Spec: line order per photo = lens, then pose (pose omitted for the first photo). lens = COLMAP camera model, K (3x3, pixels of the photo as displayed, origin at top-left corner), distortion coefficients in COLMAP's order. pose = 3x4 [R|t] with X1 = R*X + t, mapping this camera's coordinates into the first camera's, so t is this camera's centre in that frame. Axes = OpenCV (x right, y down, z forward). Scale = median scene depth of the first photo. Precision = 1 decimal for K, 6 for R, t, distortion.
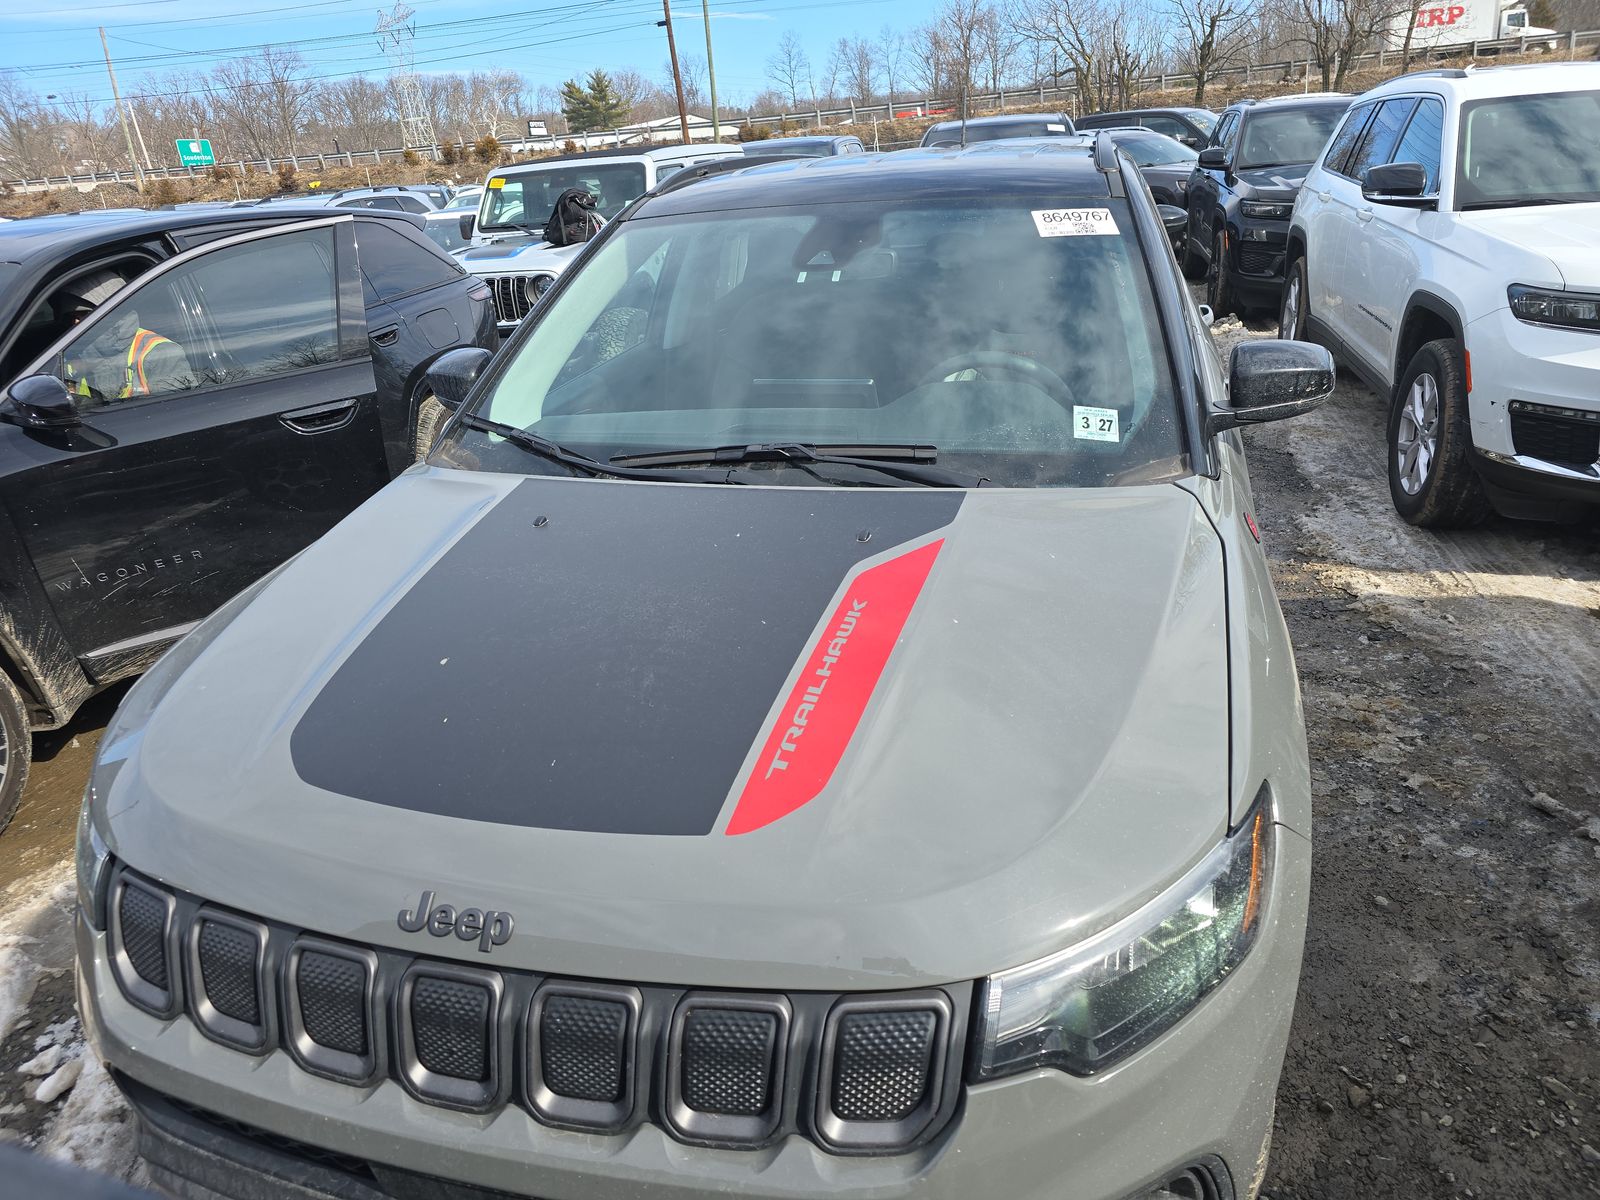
lens RADIAL K [[1110.7, 0, 800.0], [0, 1110.7, 600.0], [0, 0, 1]] dist [0.039504, -0.036367]
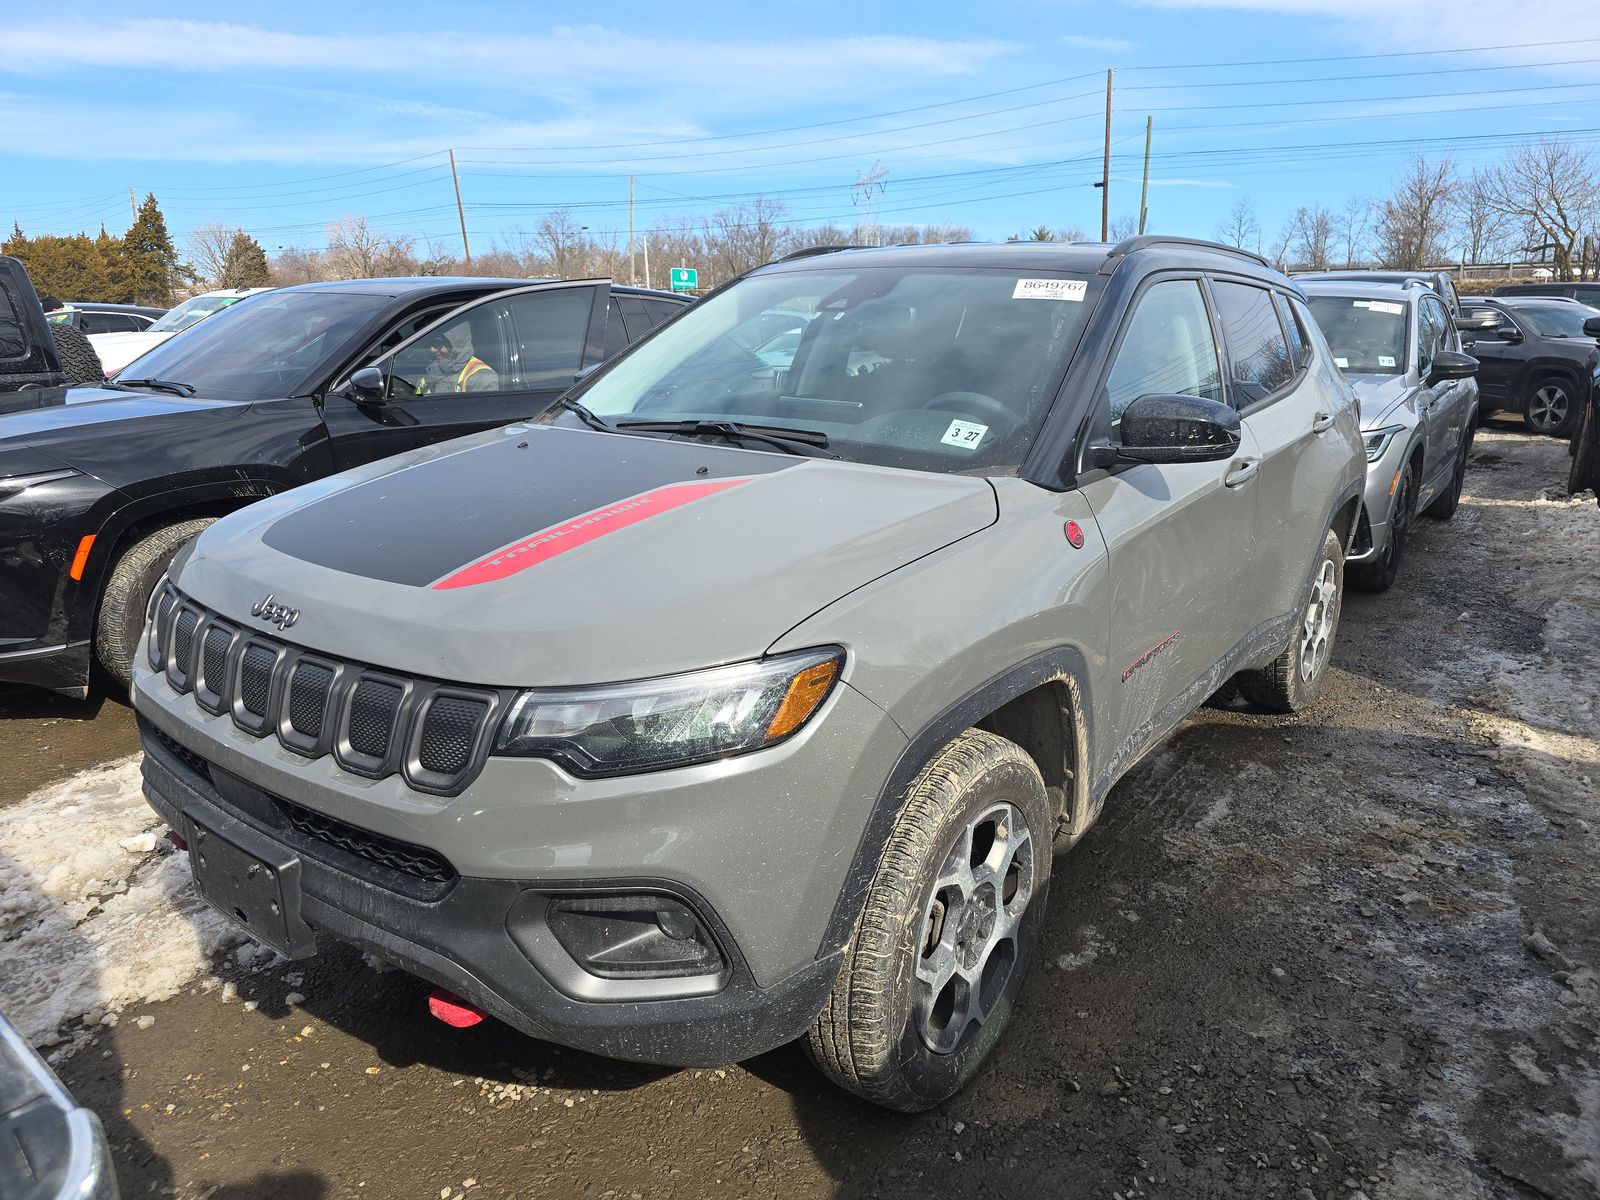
lens RADIAL K [[1110.7, 0, 800.0], [0, 1110.7, 600.0], [0, 0, 1]] dist [0.039504, -0.036367]
pose [[0.925907, 0.158290, -0.342988, 0.257364], [-0.199142, 0.976090, -0.087122, 0.073330], [0.320997, 0.148970, 0.935291, -0.067991]]
